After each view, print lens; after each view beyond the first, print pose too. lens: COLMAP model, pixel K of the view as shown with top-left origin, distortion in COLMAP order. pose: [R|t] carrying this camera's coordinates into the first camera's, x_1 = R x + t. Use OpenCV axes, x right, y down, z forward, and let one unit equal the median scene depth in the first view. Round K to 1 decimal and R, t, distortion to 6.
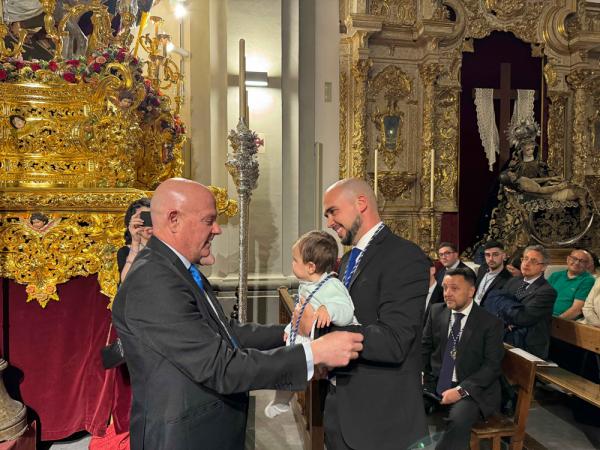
lens RADIAL K [[429.3, 0, 300.7], [0, 429.3, 227.8], [0, 0, 1]] dist [0.012897, -0.022743]
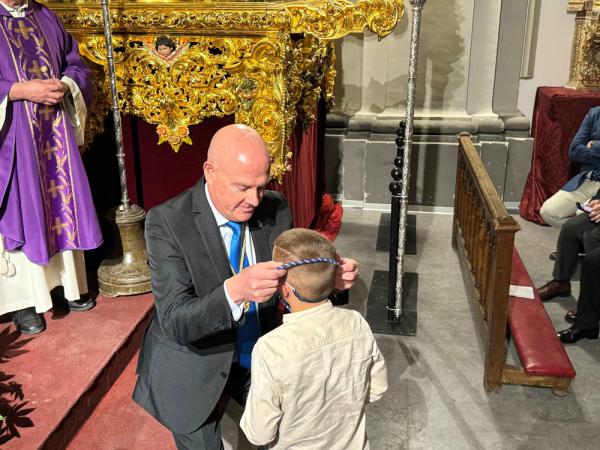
lens RADIAL K [[673.9, 0, 297.2], [0, 673.9, 224.6], [0, 0, 1]] dist [0.085956, 0.000000]
pose [[0.960579, 0.082148, -0.265592, 0.001158], [0.001083, 0.954232, 0.299065, -0.073462], [0.278005, -0.287563, 0.916527, -0.191738]]
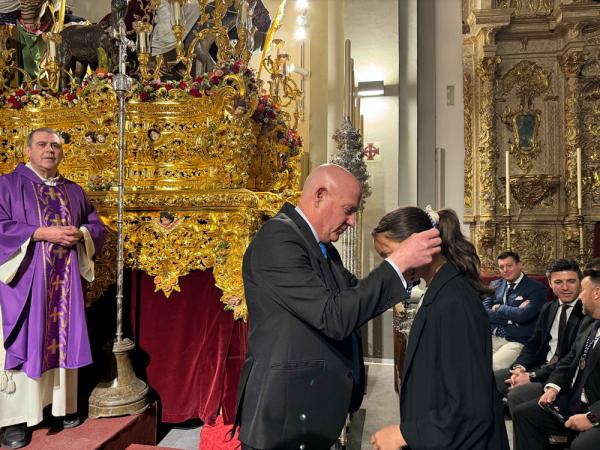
lens RADIAL K [[429.9, 0, 301.8], [0, 429.9, 224.9], [0, 0, 1]] dist [0.020781, -0.035476]
pose [[0.954698, -0.009570, -0.297422, 0.057993], [-0.010706, 0.997731, -0.066468, 0.063799], [0.297383, 0.066641, 0.952430, 0.033290]]
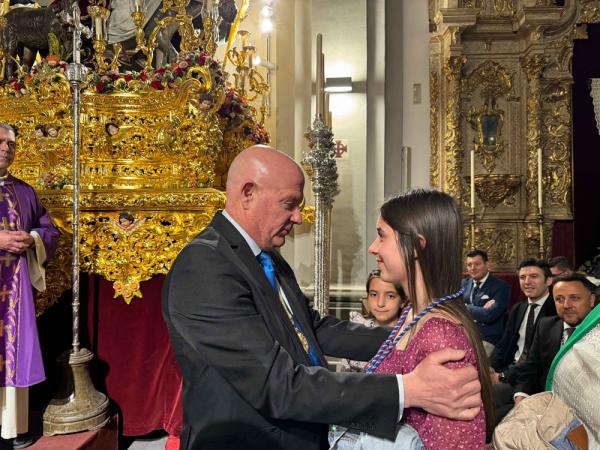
lens RADIAL K [[429.9, 0, 300.0], [0, 429.9, 227.1], [0, 0, 1]] dist [0.020781, -0.035476]
pose [[0.976309, -0.005076, -0.216322, 0.030021], [-0.005594, 0.998798, -0.048687, 0.045353], [0.216309, 0.048743, 0.975107, 0.061990]]
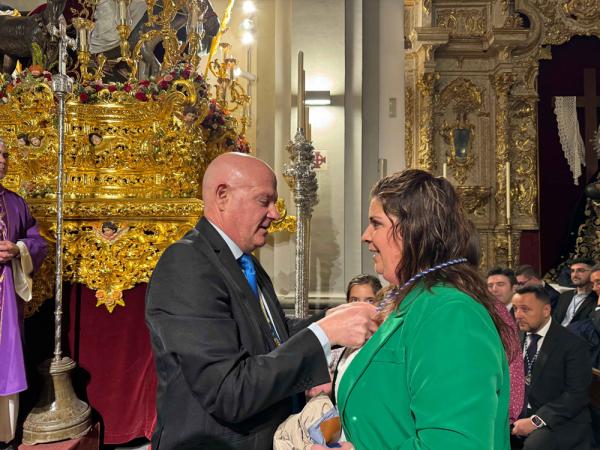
lens RADIAL K [[429.9, 0, 300.4], [0, 429.9, 227.9], [0, 0, 1]] dist [0.020781, -0.035476]
pose [[0.986799, -0.003800, -0.161904, 0.025867], [-0.006709, 0.997907, -0.064318, 0.041741], [0.161809, 0.064555, 0.984708, 0.026504]]
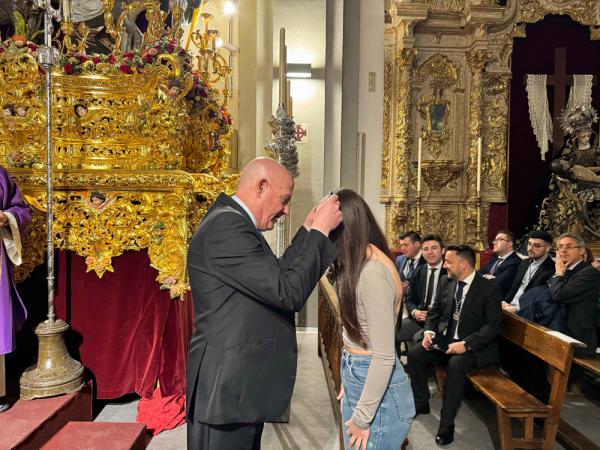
lens RADIAL K [[429.9, 0, 300.7], [0, 429.9, 226.2], [0, 0, 1]] dist [0.020781, -0.035476]
pose [[0.993165, 0.012492, -0.116046, 0.035661], [-0.012652, 0.999920, -0.000644, 0.043617], [0.116029, 0.002108, 0.993244, -0.035996]]
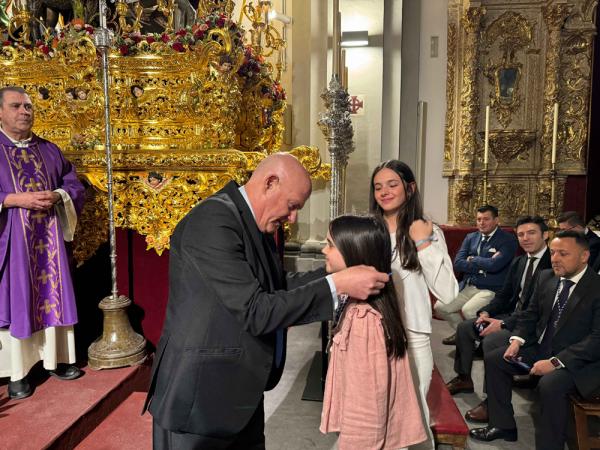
lens RADIAL K [[429.9, 0, 299.7], [0, 429.9, 226.0], [0, 0, 1]] dist [0.020781, -0.035476]
pose [[0.968458, 0.019335, -0.248425, 0.038696], [-0.004834, 0.998255, 0.058850, 0.035193], [0.249129, -0.055793, 0.966862, -0.003666]]
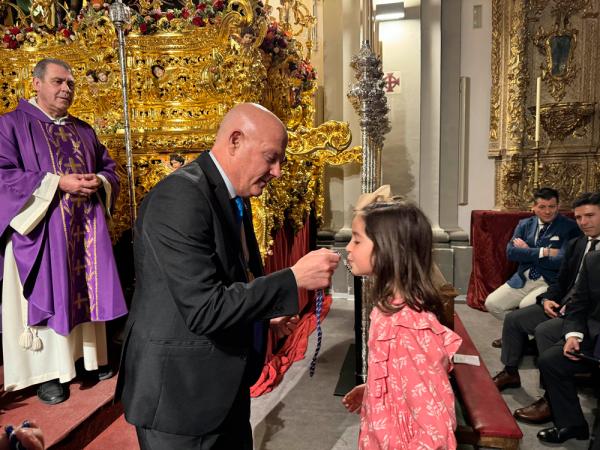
lens RADIAL K [[429.9, 0, 300.2], [0, 429.9, 227.0], [0, 0, 1]] dist [0.020781, -0.035476]
pose [[0.942375, 0.010494, -0.334394, 0.041333], [0.014874, 0.997206, 0.073210, 0.066291], [0.334227, -0.073964, 0.939586, 0.072499]]
